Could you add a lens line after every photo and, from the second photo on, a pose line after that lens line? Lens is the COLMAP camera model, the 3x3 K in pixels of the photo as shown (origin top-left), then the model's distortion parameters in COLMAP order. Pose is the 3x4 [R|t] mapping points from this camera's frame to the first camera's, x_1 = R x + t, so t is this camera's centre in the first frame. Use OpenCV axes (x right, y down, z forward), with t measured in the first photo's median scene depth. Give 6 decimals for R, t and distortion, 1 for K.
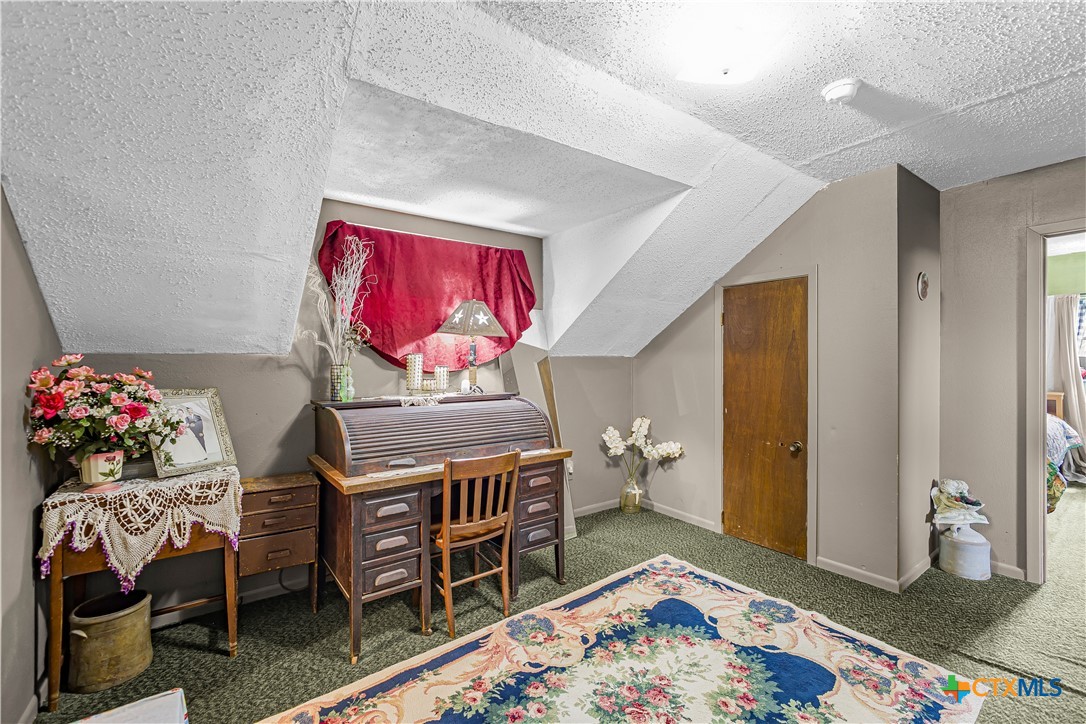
lens RADIAL K [[465.8, 0, 545.6], [0, 465.8, 357.2], [0, 0, 1]] dist [-0.001238, -0.000220]
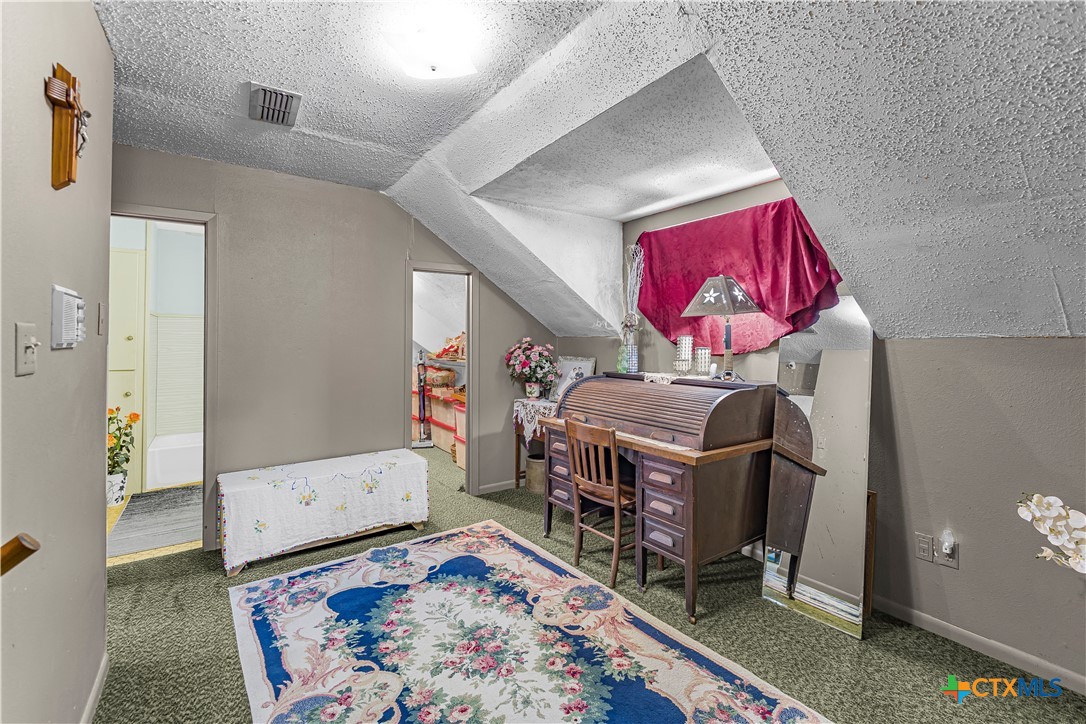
lens RADIAL K [[471.7, 0, 543.6], [0, 471.7, 333.0], [0, 0, 1]] dist [-0.001271, -0.000118]
pose [[-0.017405, -0.010468, -0.999794, 1.108689], [-0.003901, 0.999938, -0.010401, -0.002560], [0.999841, 0.003719, -0.017445, 0.973839]]
